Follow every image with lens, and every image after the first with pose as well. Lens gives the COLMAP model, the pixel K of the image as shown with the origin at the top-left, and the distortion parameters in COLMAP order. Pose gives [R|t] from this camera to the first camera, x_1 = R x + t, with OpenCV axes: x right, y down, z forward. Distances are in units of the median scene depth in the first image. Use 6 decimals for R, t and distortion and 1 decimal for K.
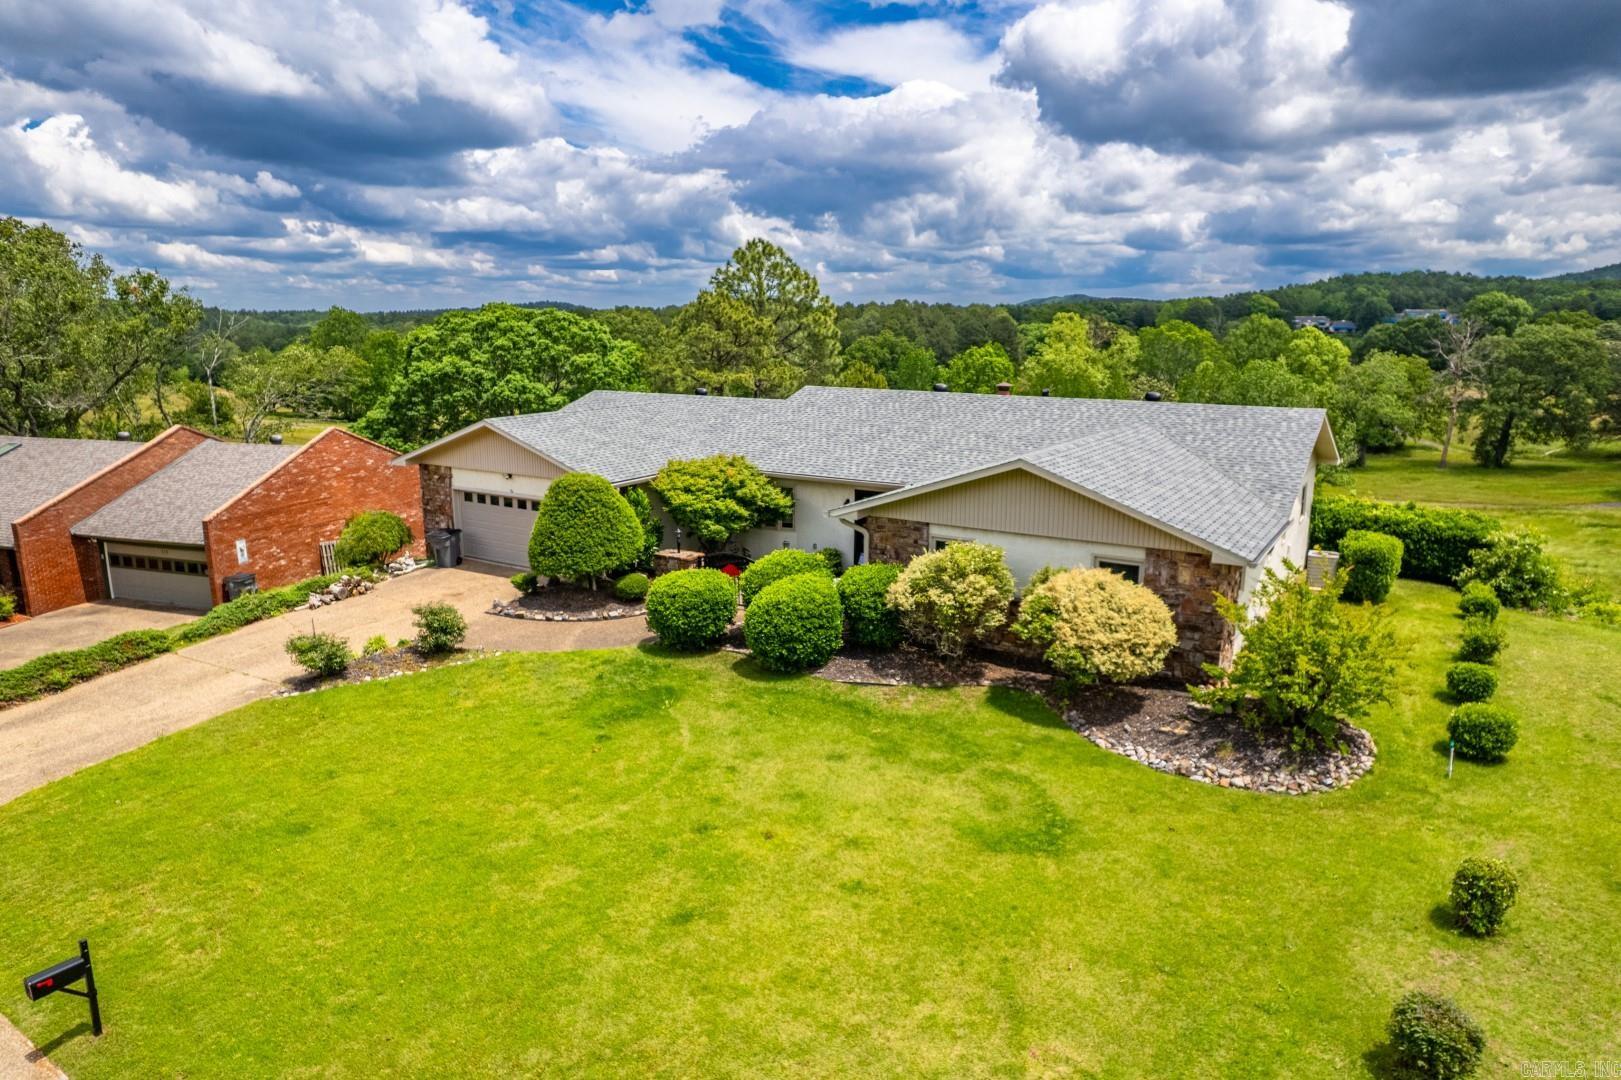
lens RADIAL K [[1038.1, 0, 816.5], [0, 1038.1, 545.3], [0, 0, 1]] dist [-0.060553, 0.044411]
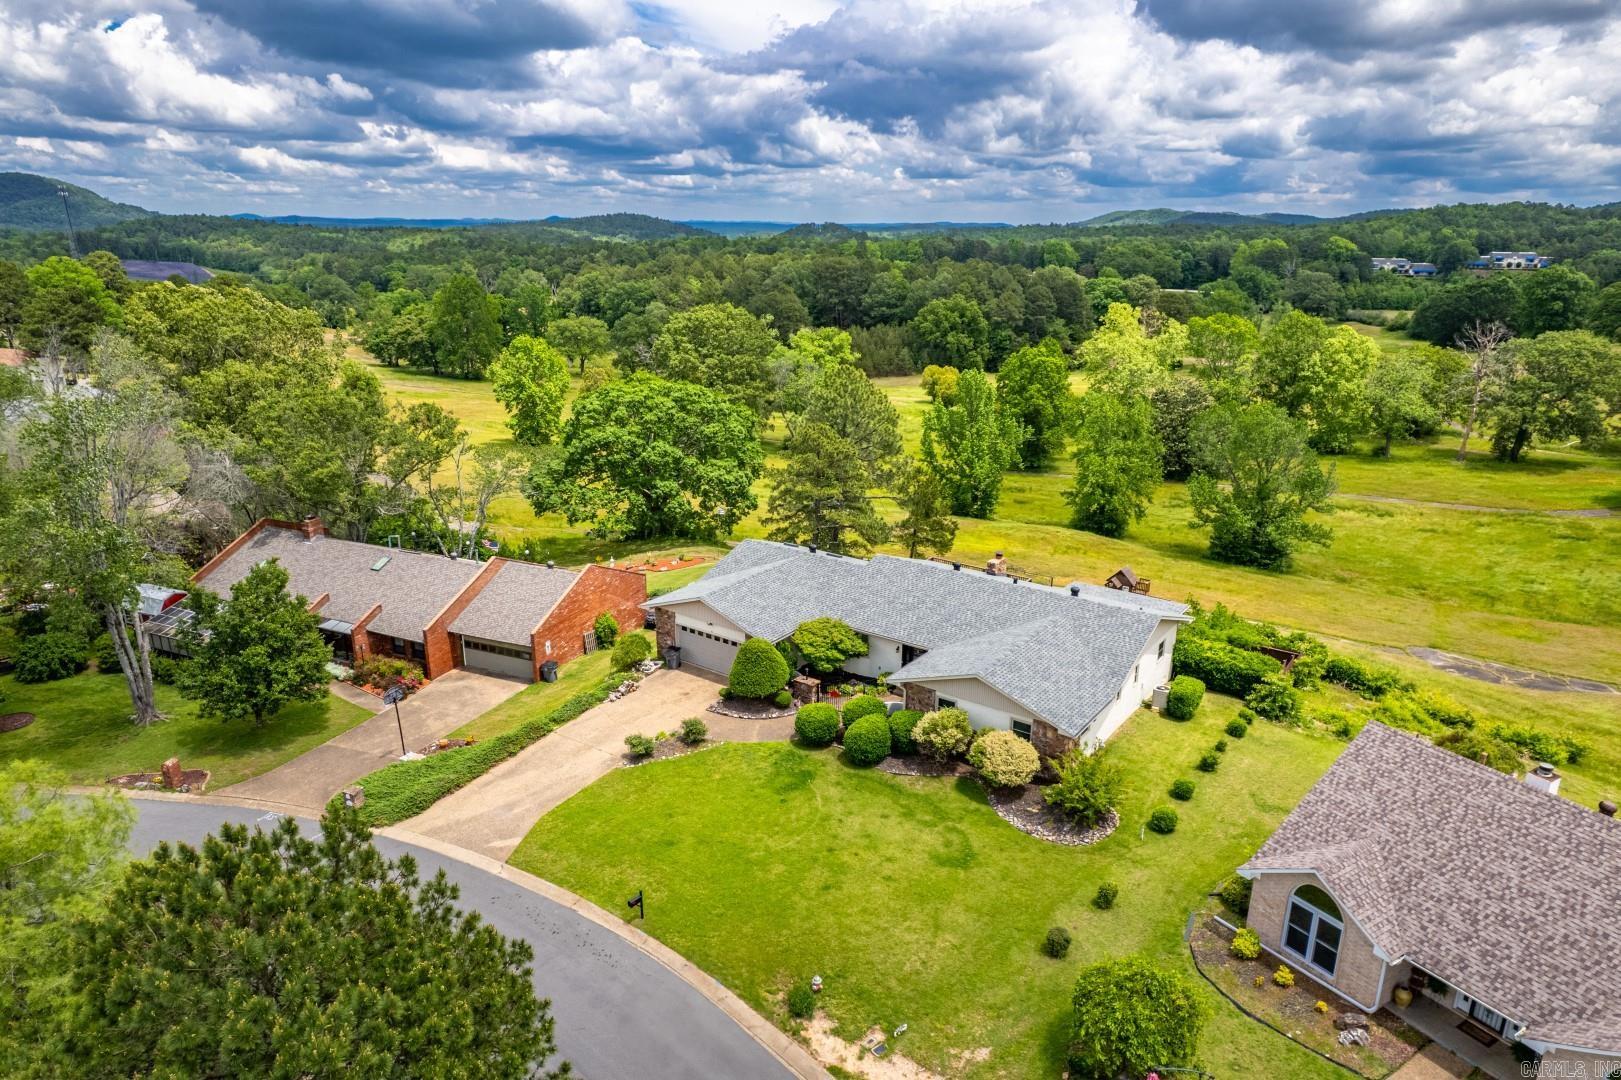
lens RADIAL K [[1022.6, 0, 805.0], [0, 1022.6, 614.7], [0, 0, 1]] dist [-0.049233, 0.032945]
pose [[0.996679, 0.024546, -0.077644, 0.000927], [-0.011949, 0.987251, 0.158720, -0.074973], [0.080550, -0.157265, 0.984266, -0.149808]]
